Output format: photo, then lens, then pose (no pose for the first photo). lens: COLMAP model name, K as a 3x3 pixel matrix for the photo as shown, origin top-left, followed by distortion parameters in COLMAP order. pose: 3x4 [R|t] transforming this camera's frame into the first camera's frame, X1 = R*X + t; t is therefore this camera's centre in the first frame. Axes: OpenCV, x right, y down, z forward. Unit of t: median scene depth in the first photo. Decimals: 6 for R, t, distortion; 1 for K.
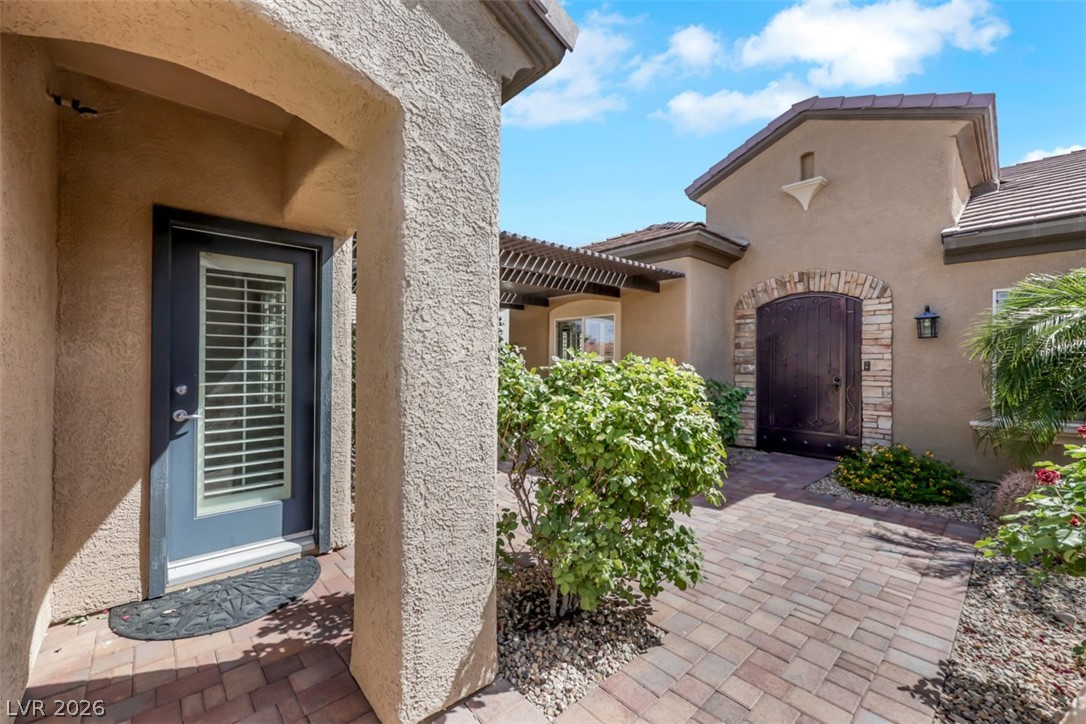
lens RADIAL K [[434.2, 0, 541.7], [0, 434.2, 360.1], [0, 0, 1]] dist [-0.003347, 0.000058]
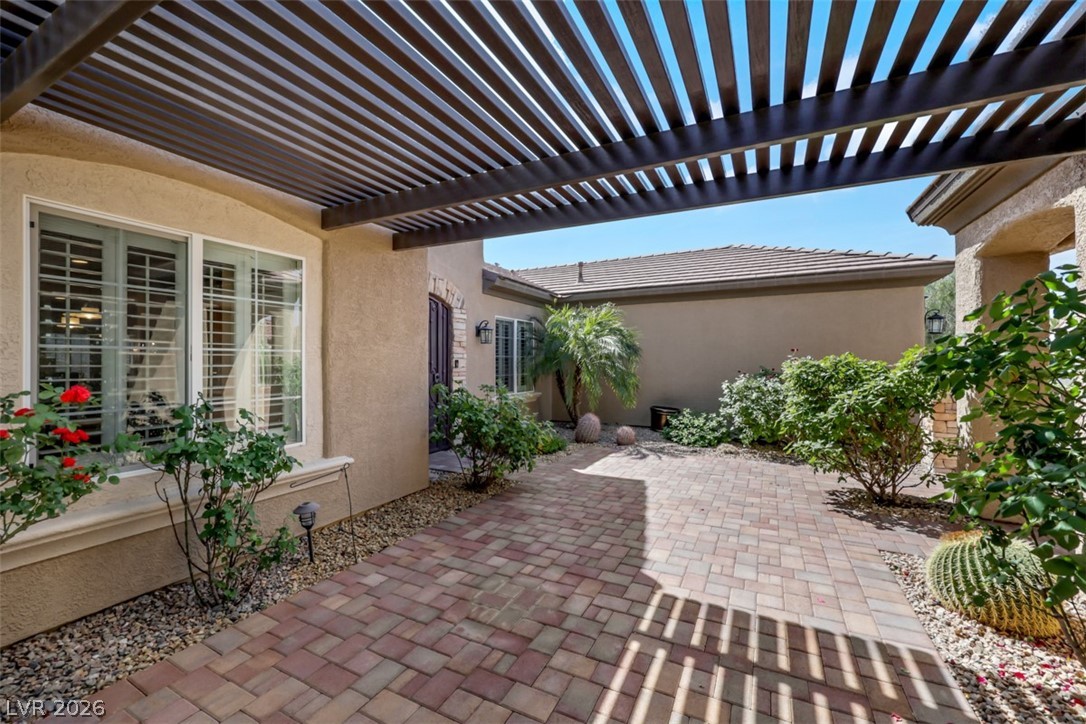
lens RADIAL K [[434.2, 0, 545.2], [0, 434.2, 361.2], [0, 0, 1]] dist [-0.003347, 0.000058]
pose [[-0.347507, -0.005489, 0.937661, -0.457563], [-0.007090, 0.999970, 0.003226, 0.000514], [-0.937651, -0.005527, -0.347535, 1.180892]]
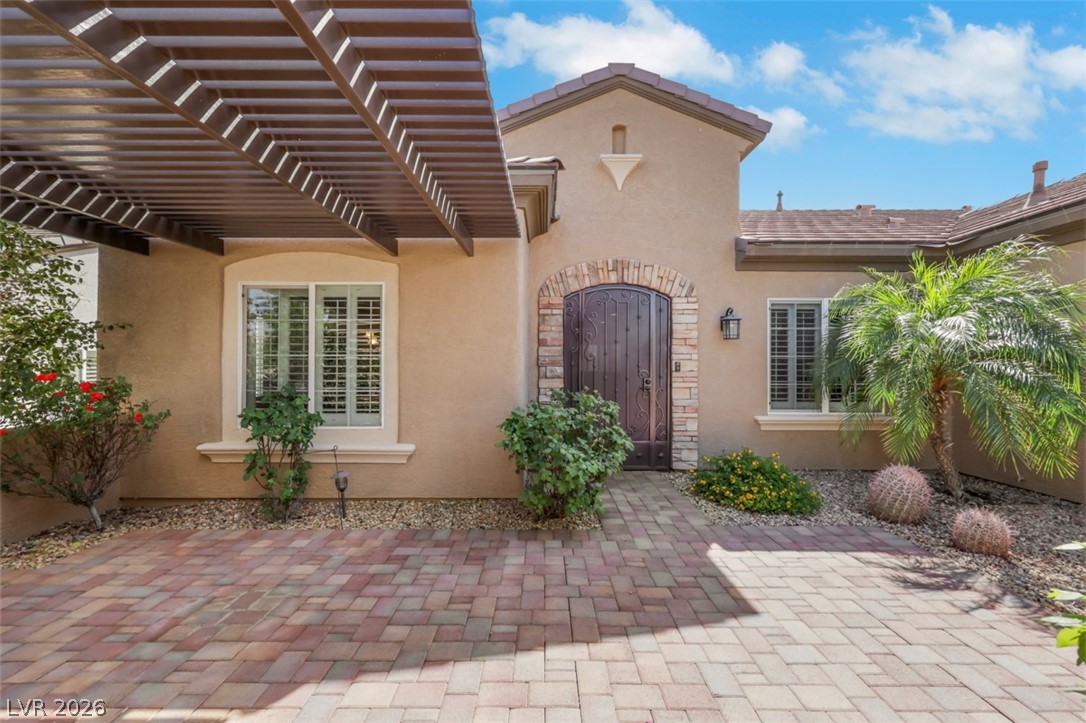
lens RADIAL K [[434.2, 0, 545.4], [0, 434.2, 361.2], [0, 0, 1]] dist [-0.003347, 0.000058]
pose [[0.676520, -0.000903, 0.736424, -0.151821], [-0.000590, 0.999998, 0.001769, -0.000416], [-0.736424, -0.001631, 0.676518, 0.562986]]
